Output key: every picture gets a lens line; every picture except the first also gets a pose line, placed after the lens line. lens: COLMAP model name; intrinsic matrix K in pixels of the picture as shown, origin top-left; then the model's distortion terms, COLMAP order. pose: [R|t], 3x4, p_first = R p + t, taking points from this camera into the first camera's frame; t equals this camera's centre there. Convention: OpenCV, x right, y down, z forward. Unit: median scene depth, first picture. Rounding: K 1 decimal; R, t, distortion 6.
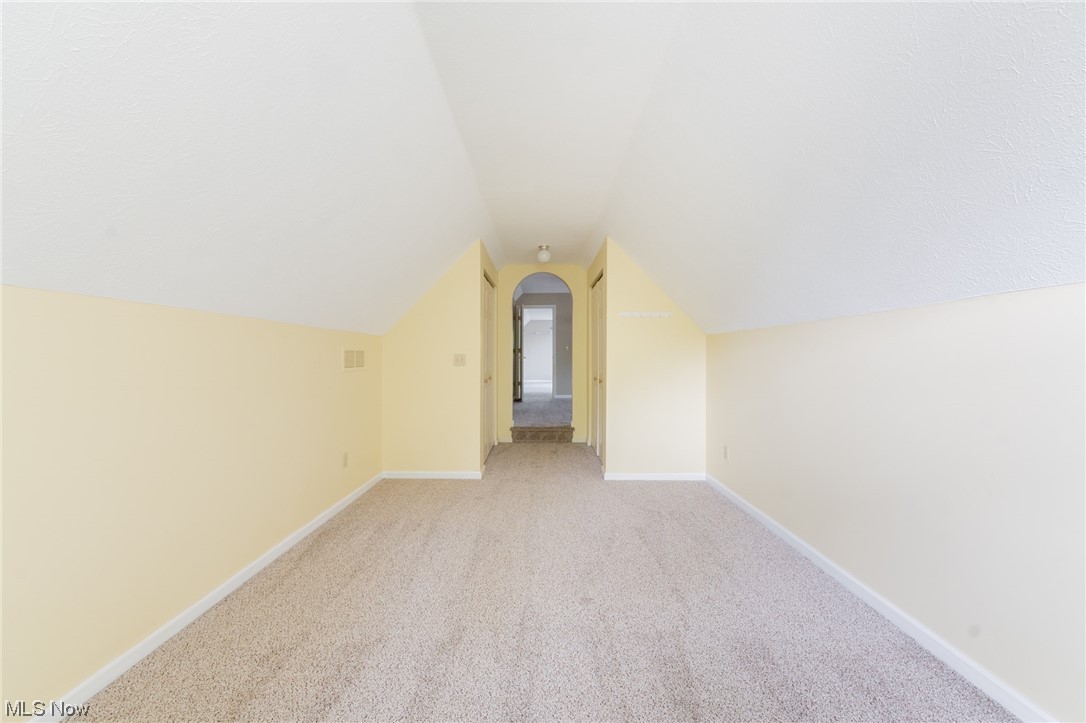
lens RADIAL K [[397.9, 0, 542.2], [0, 397.9, 358.8], [0, 0, 1]] dist [-0.002304, -0.000028]
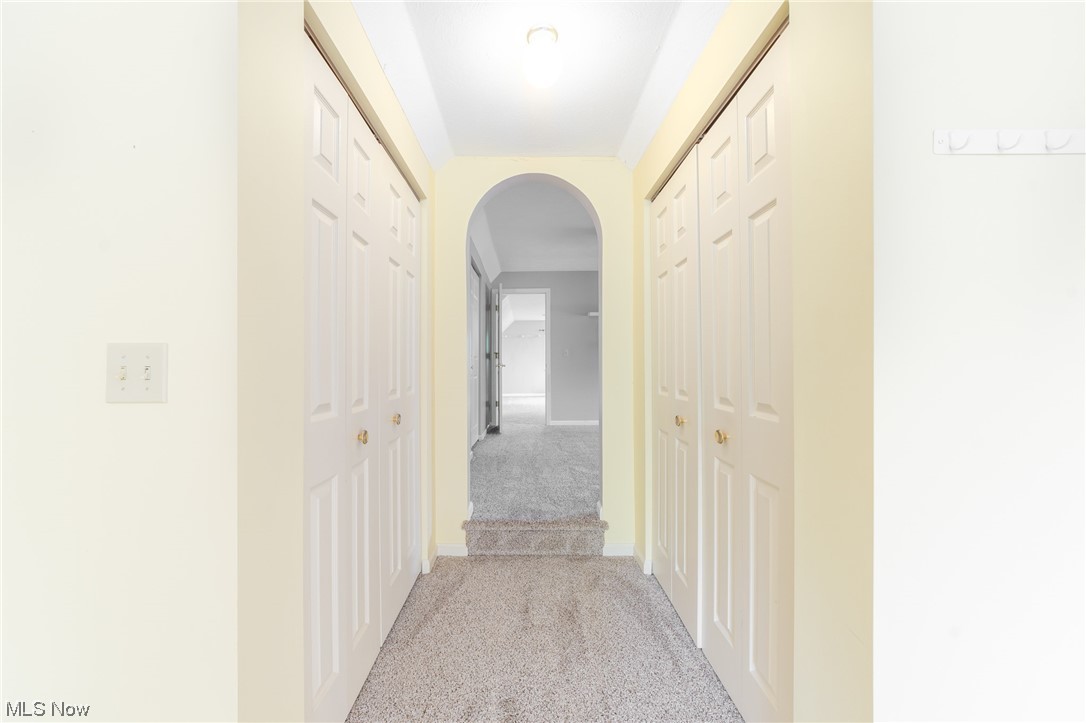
lens RADIAL K [[397.9, 0, 545.3], [0, 397.9, 365.5], [0, 0, 1]] dist [-0.002304, -0.000028]
pose [[0.999015, -0.005577, 0.044030, -0.004573], [0.005844, 0.999965, -0.005943, 0.000721], [-0.043995, 0.006194, 0.999013, 0.365138]]
